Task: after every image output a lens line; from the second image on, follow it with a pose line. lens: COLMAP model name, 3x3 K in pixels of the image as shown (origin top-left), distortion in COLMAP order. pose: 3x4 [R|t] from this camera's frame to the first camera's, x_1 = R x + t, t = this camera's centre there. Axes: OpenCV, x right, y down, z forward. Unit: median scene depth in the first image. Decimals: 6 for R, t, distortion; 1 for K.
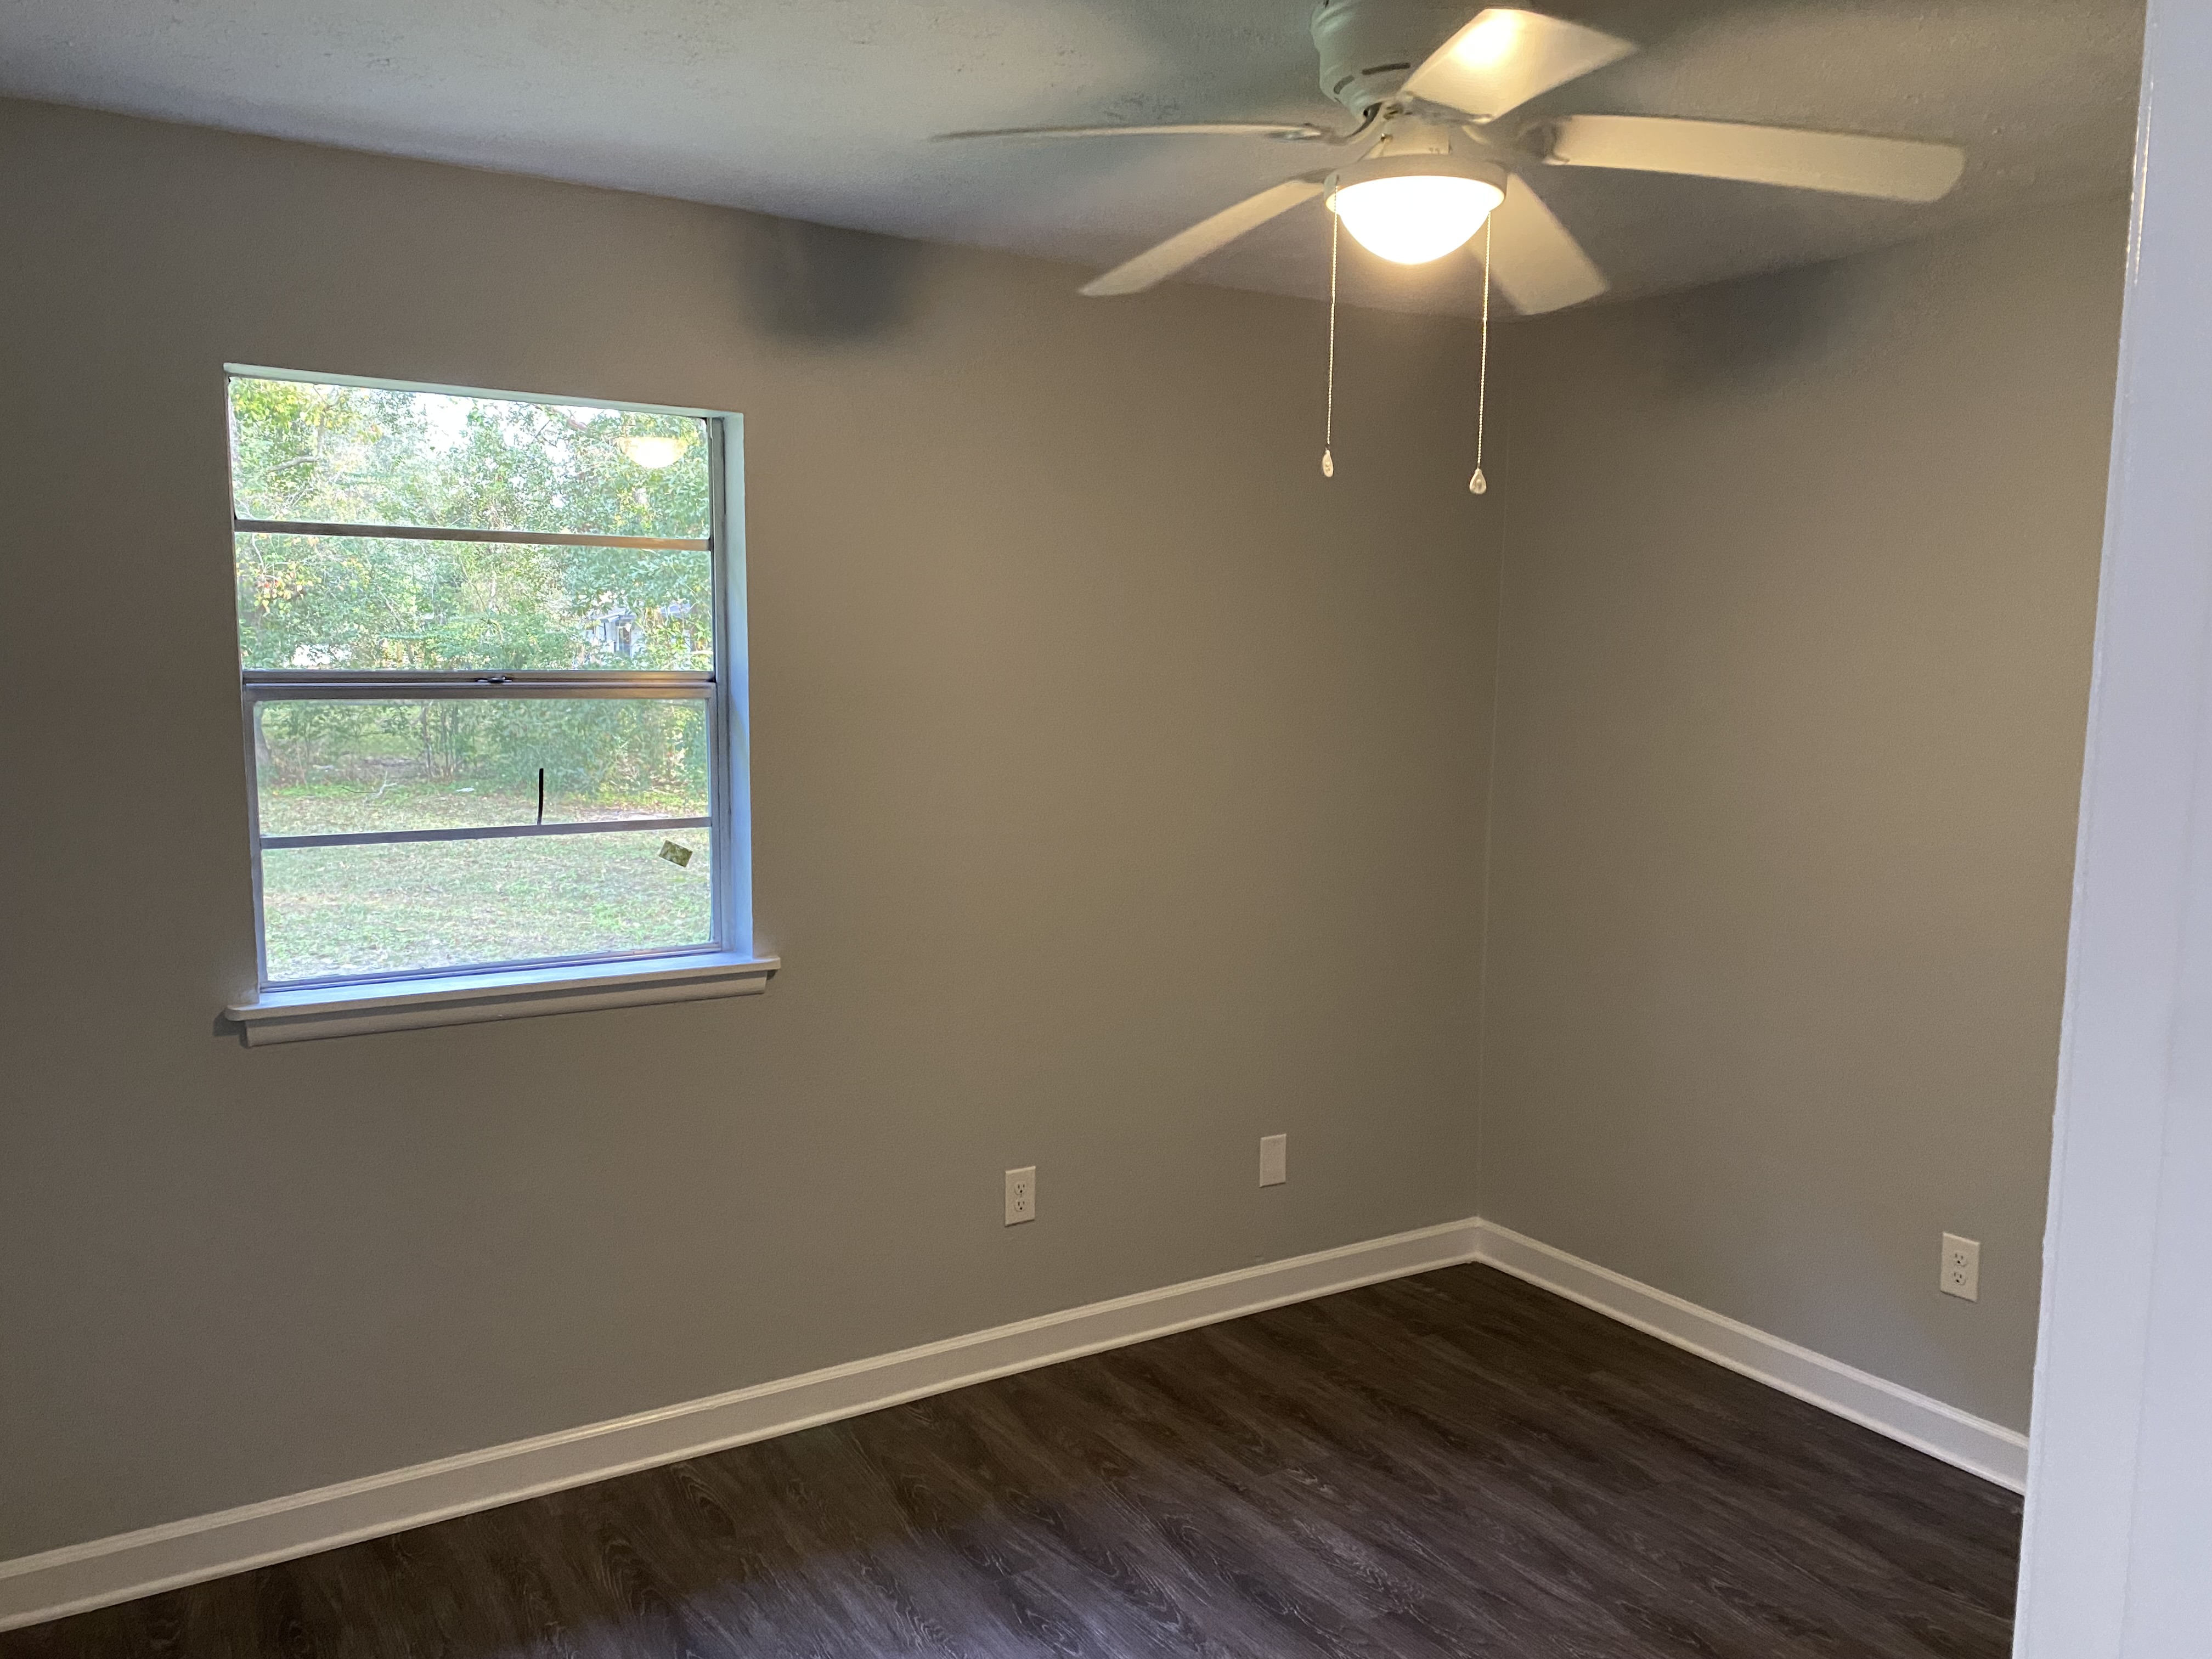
lens RADIAL K [[1690.5, 0, 1113.6], [0, 1690.5, 826.2], [0, 0, 1]] dist [0.011889, -0.007517]
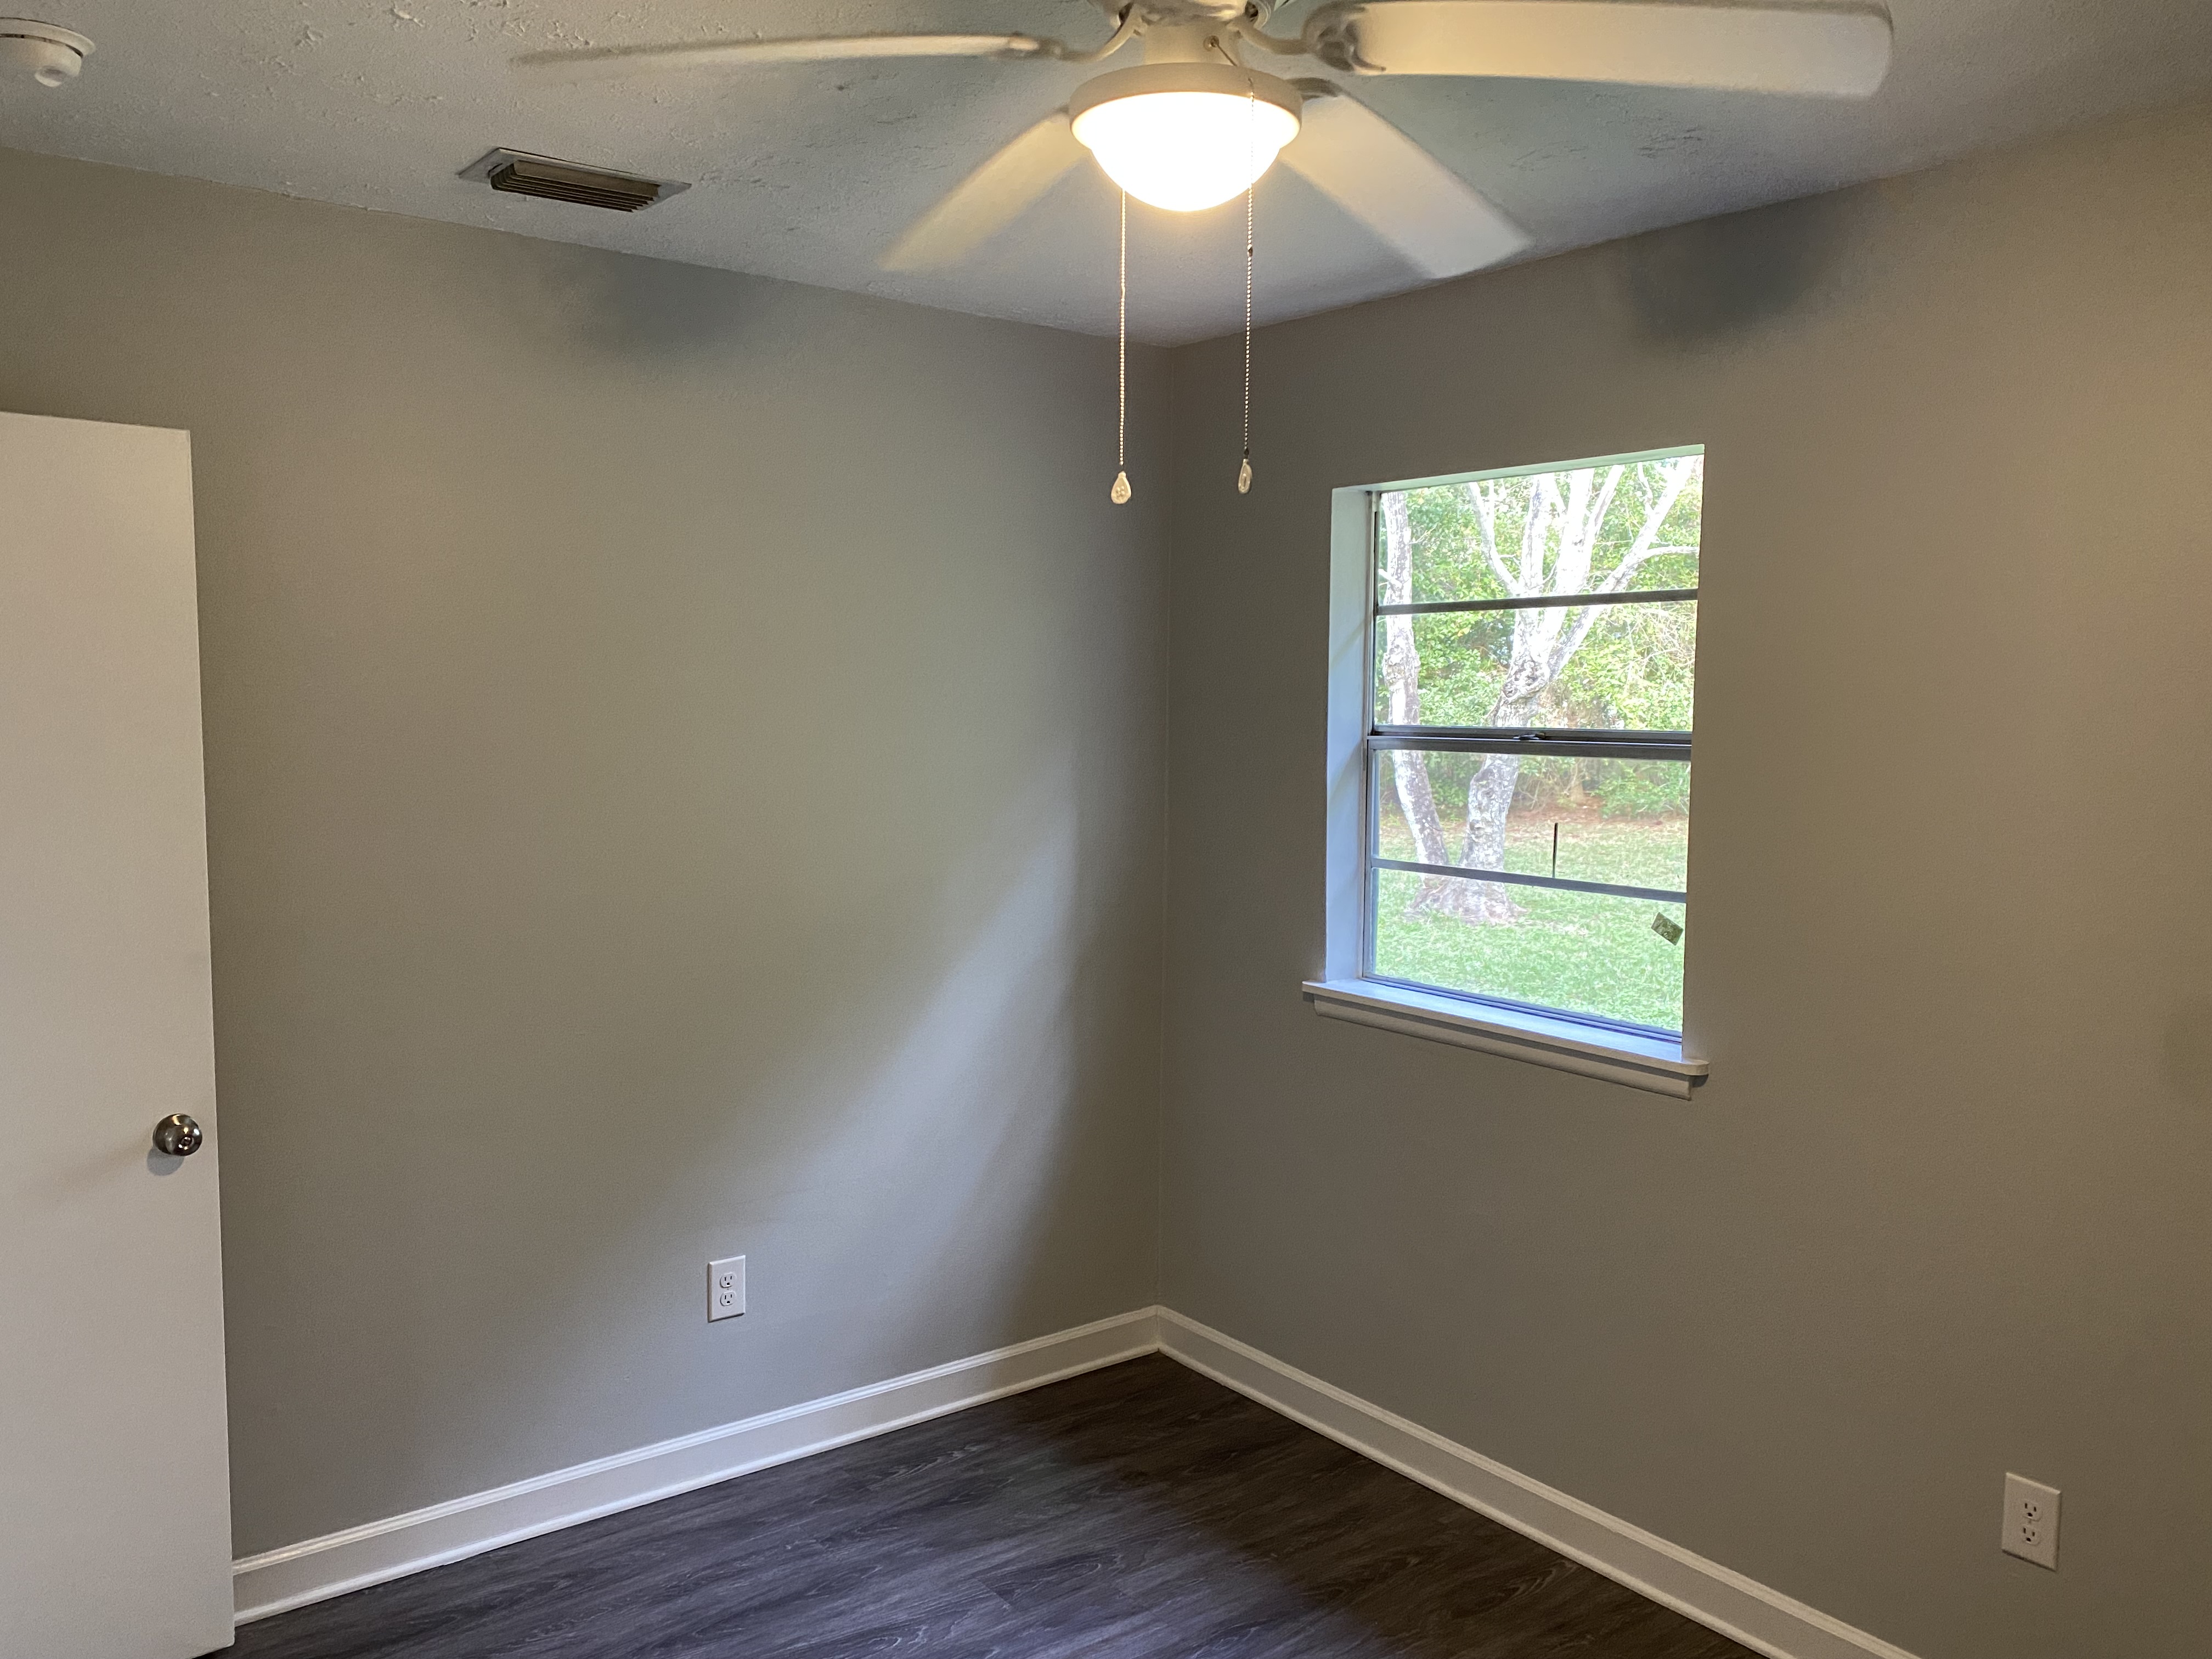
lens RADIAL K [[1690.5, 0, 1113.6], [0, 1690.5, 826.2], [0, 0, 1]] dist [0.011889, -0.007517]
pose [[0.066348, 0.069656, -0.995362, 0.702721], [-0.098820, 0.993115, 0.062911, -0.074529], [0.992891, 0.094187, 0.072775, 0.695882]]
